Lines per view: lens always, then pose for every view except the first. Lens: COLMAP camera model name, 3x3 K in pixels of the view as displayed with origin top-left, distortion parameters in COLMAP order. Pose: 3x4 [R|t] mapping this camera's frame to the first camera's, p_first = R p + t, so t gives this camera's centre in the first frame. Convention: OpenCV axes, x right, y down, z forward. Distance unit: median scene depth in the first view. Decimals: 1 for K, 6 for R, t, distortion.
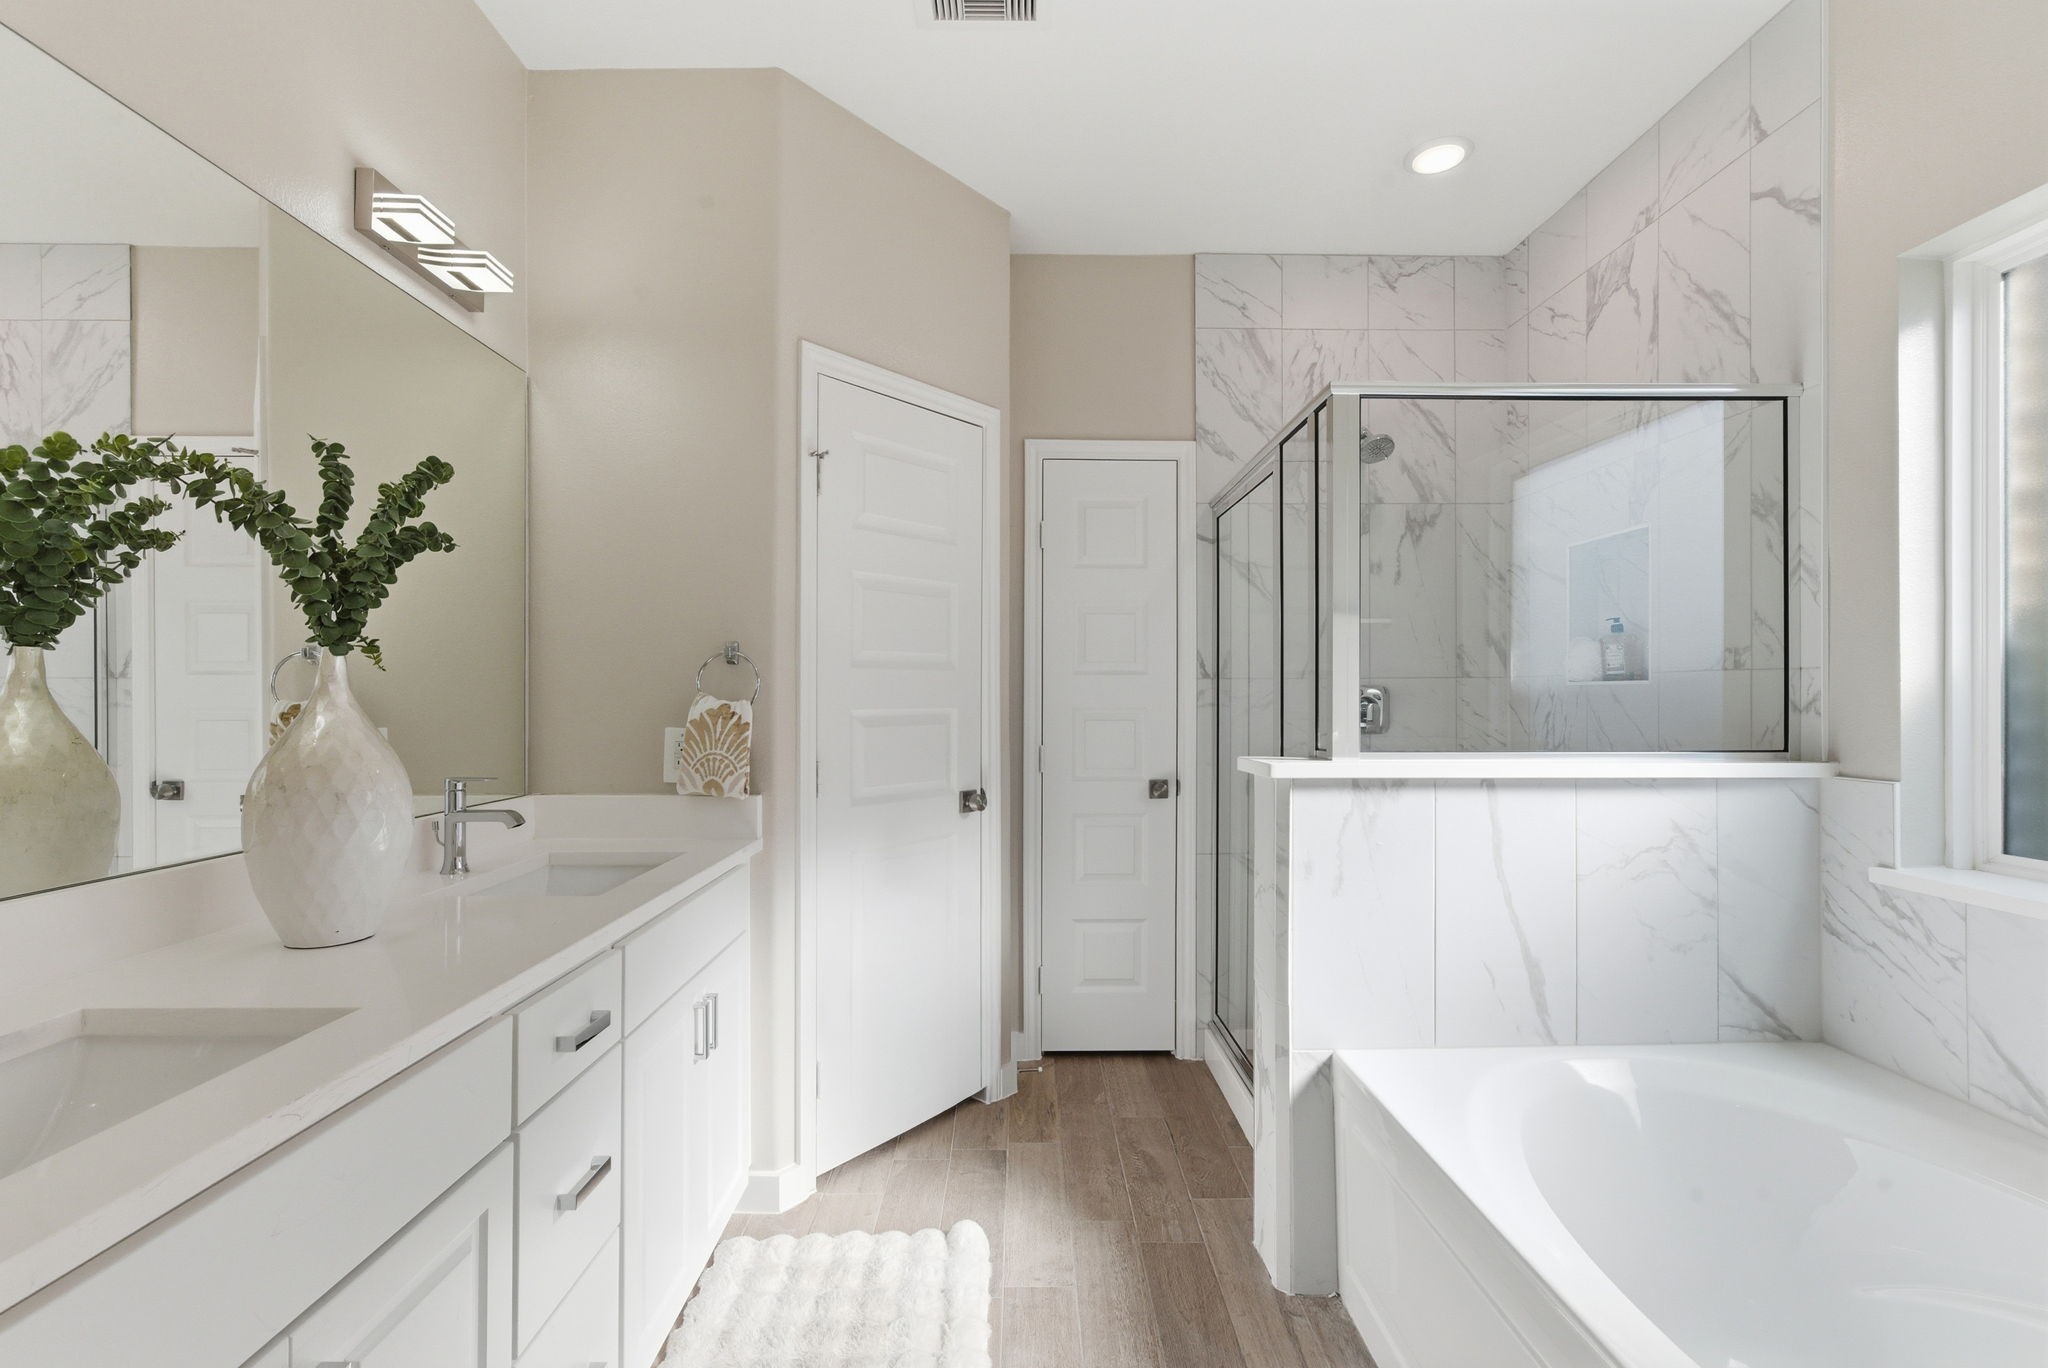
lens RADIAL K [[882.9, 0, 1030.8], [0, 882.9, 684.5], [0, 0, 1]] dist [-0.004633, 0.004738]
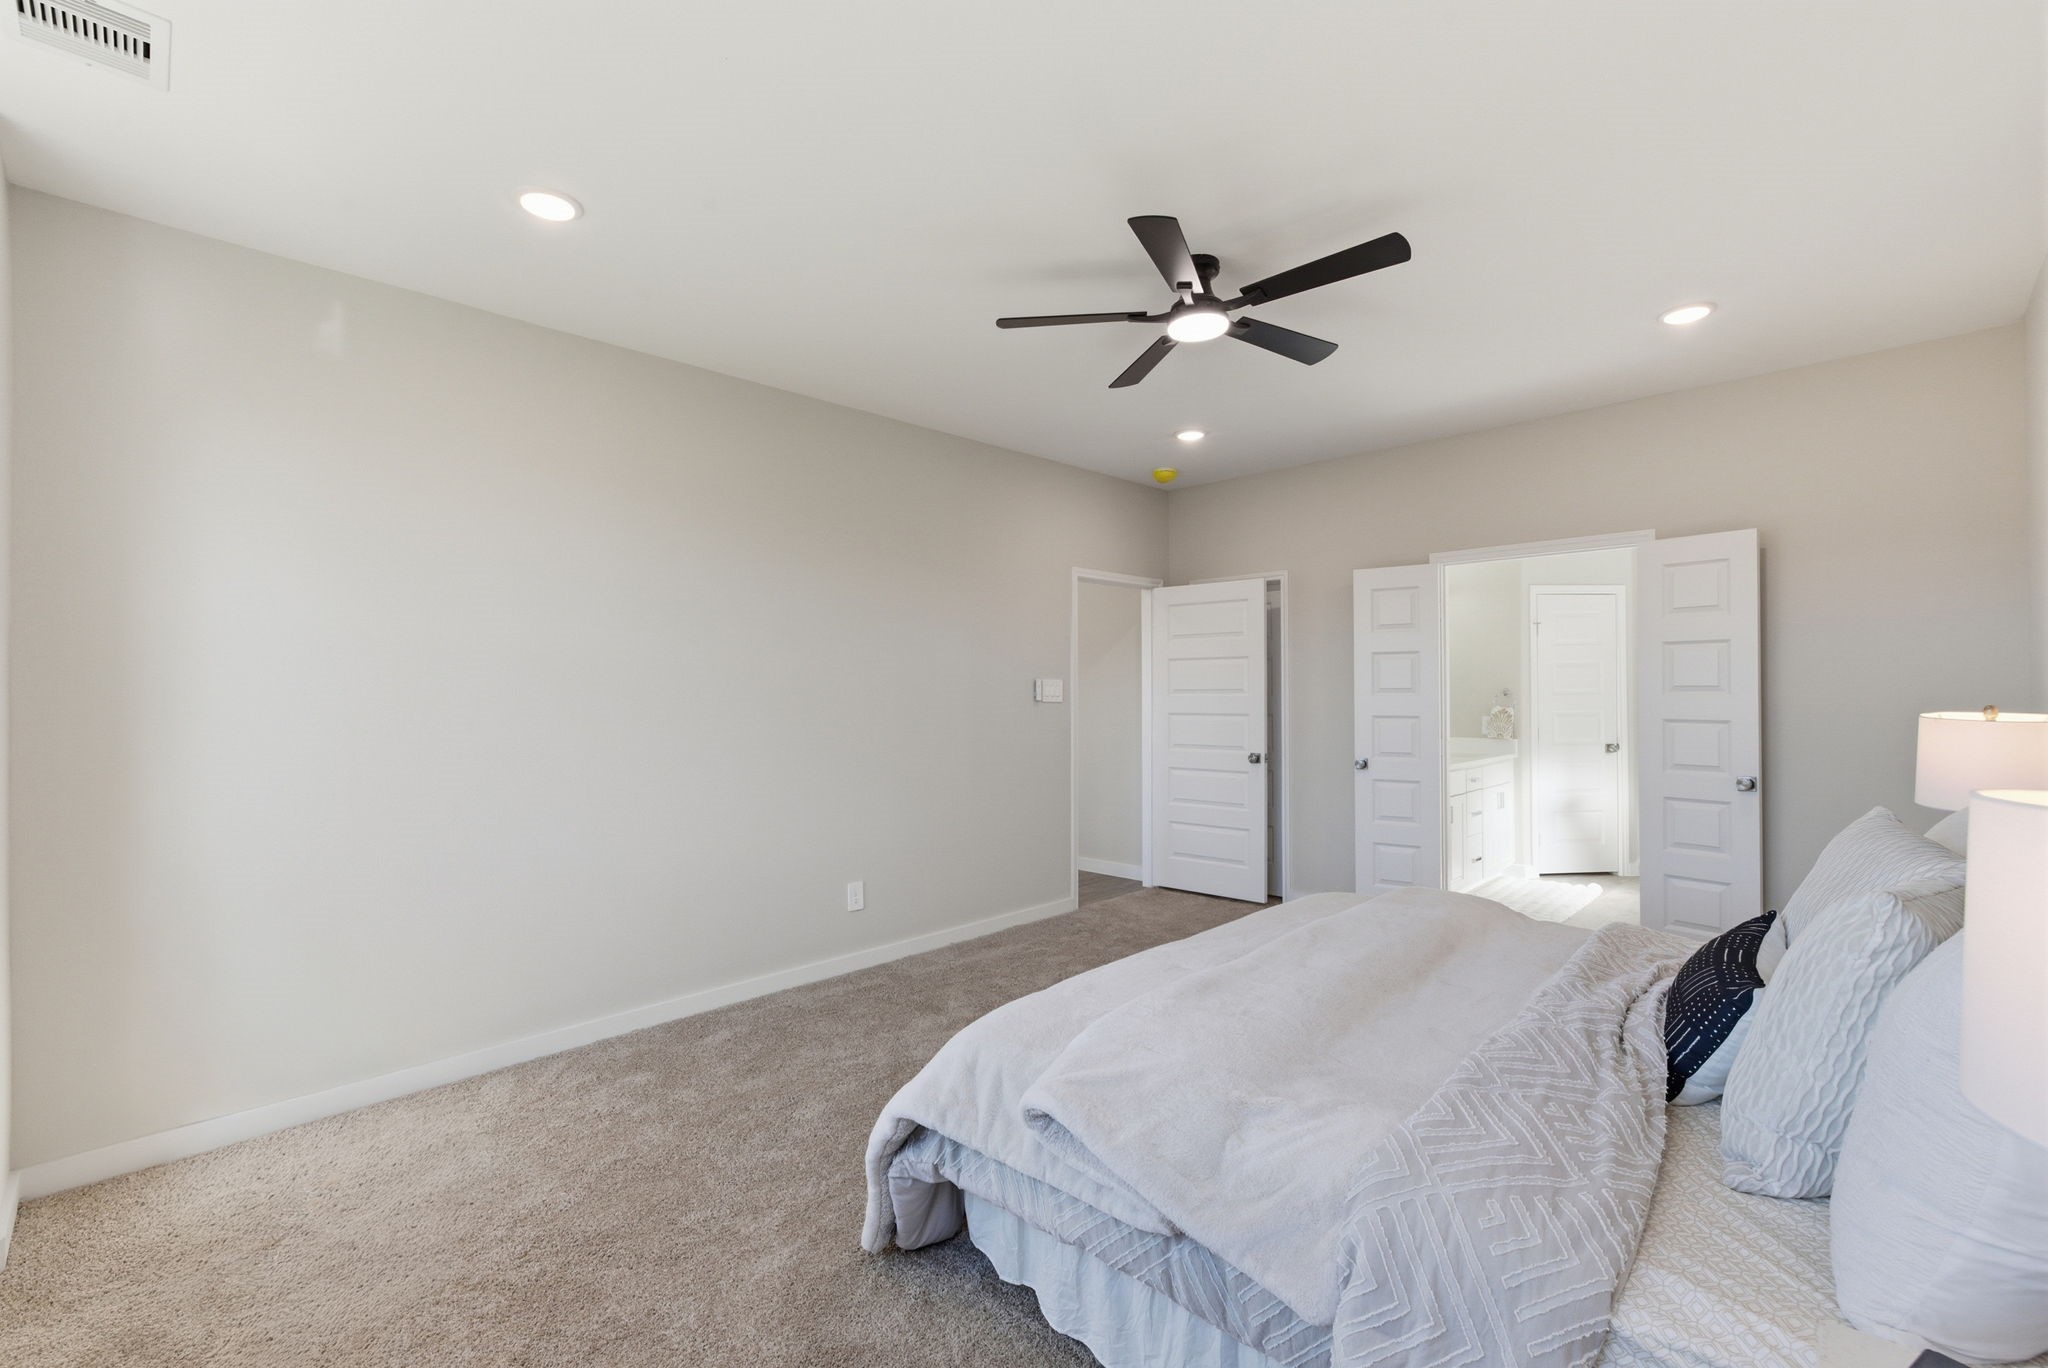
lens RADIAL K [[882.9, 0, 1020.9], [0, 882.9, 692.1], [0, 0, 1]] dist [-0.004633, 0.004738]
pose [[0.690442, -0.006758, -0.723356, 0.739279], [0.014986, 0.999875, 0.004964, -0.078869], [0.723233, -0.014268, 0.690457, -2.413900]]
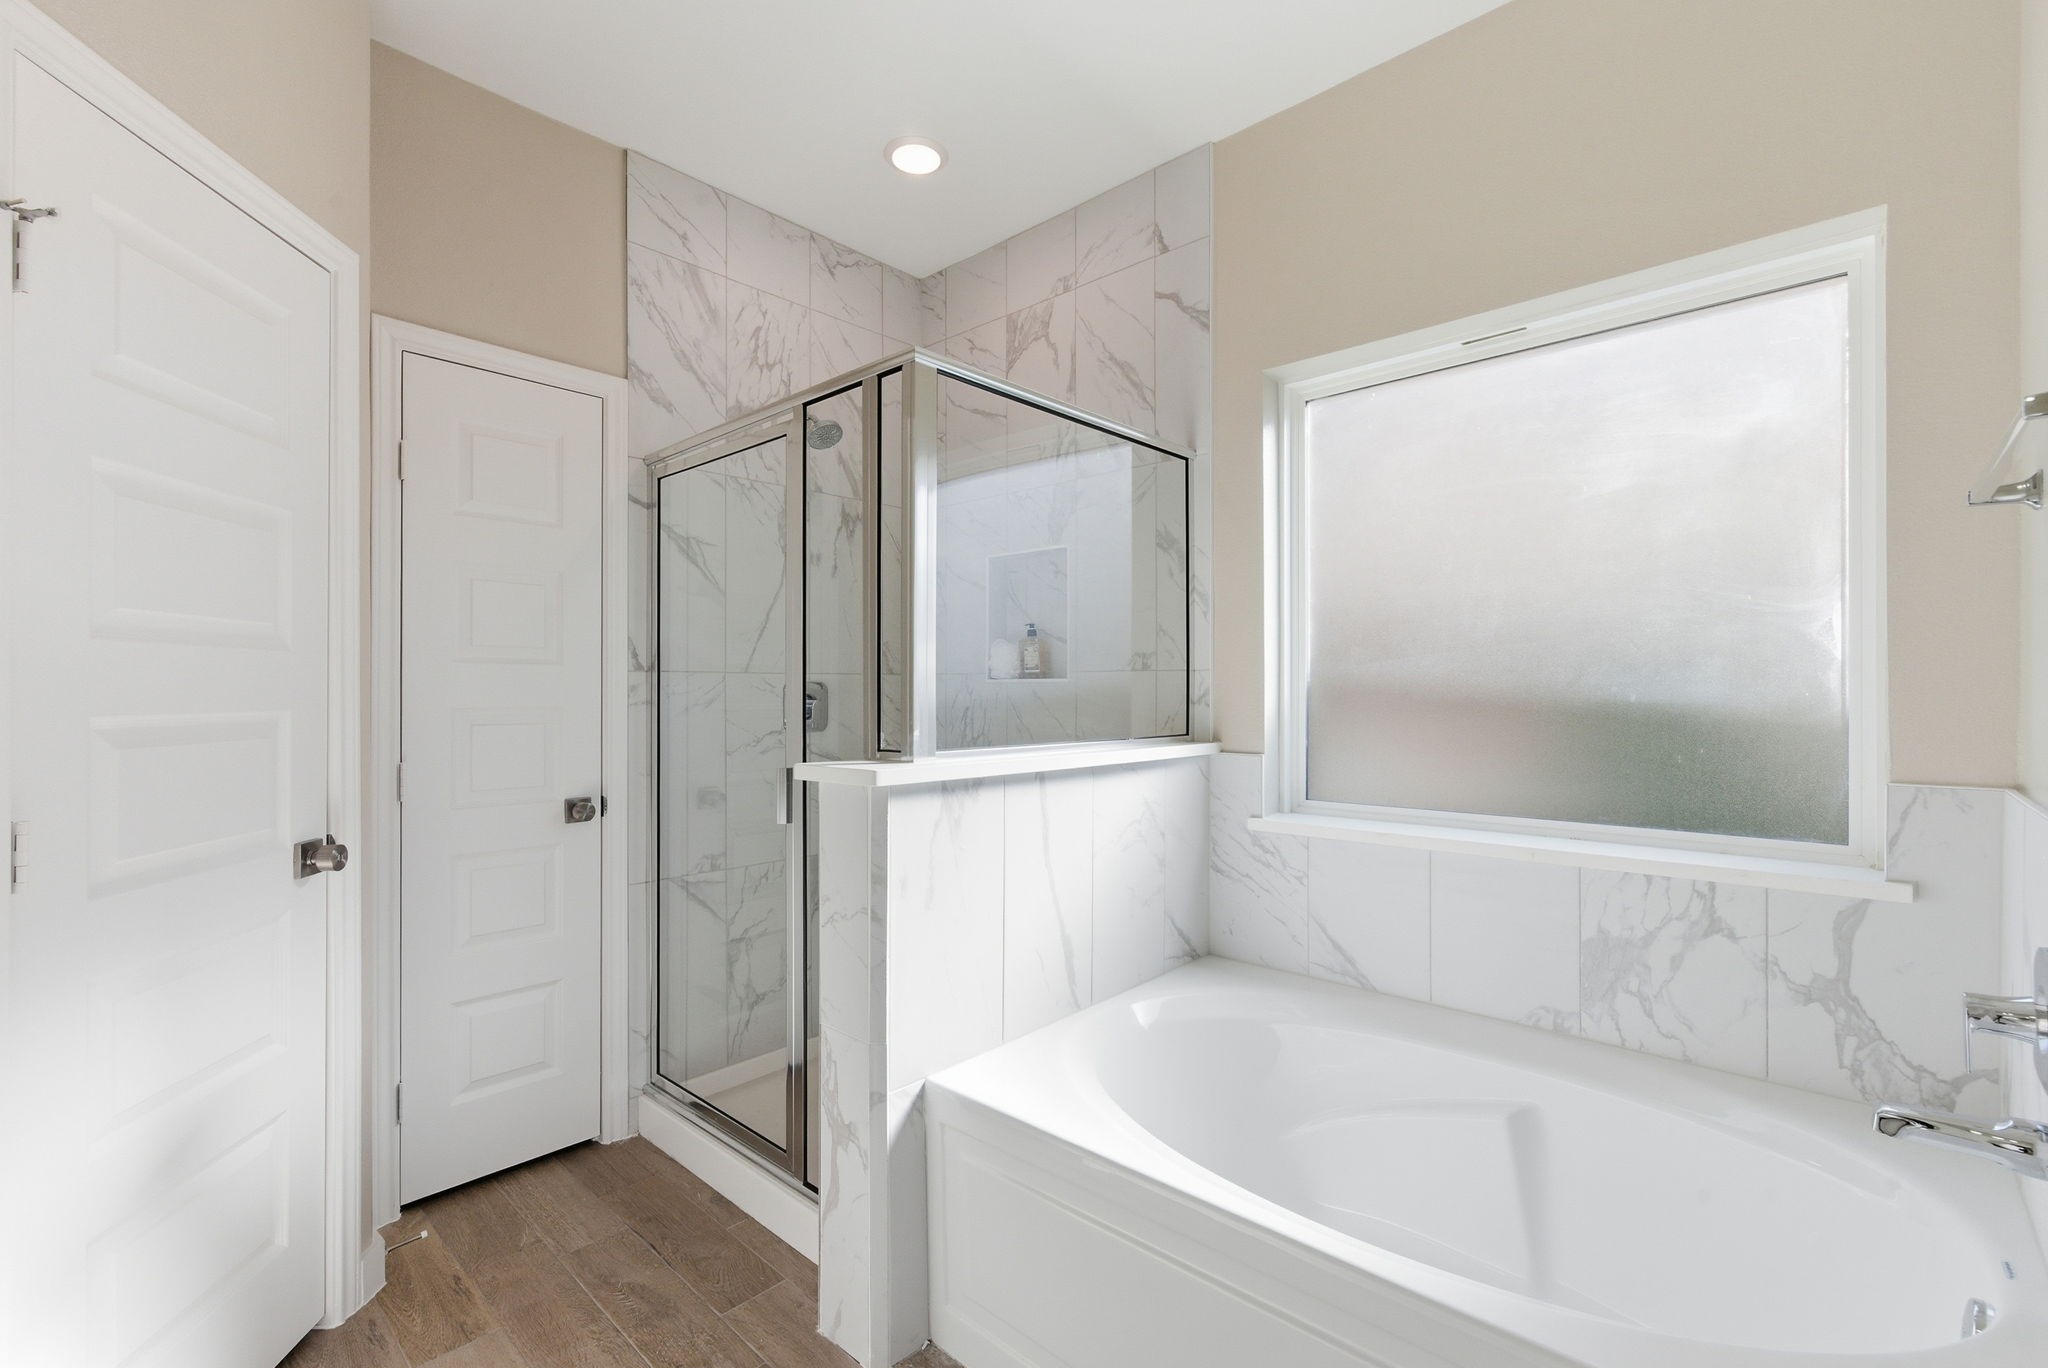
lens RADIAL K [[882.9, 0, 1017.6], [0, 882.9, 685.3], [0, 0, 1]] dist [-0.004633, 0.004738]
pose [[0.699383, 0.004577, 0.714732, -0.216914], [-0.008384, 0.999963, 0.001801, 0.003327], [-0.714698, -0.007252, 0.699396, 0.257949]]
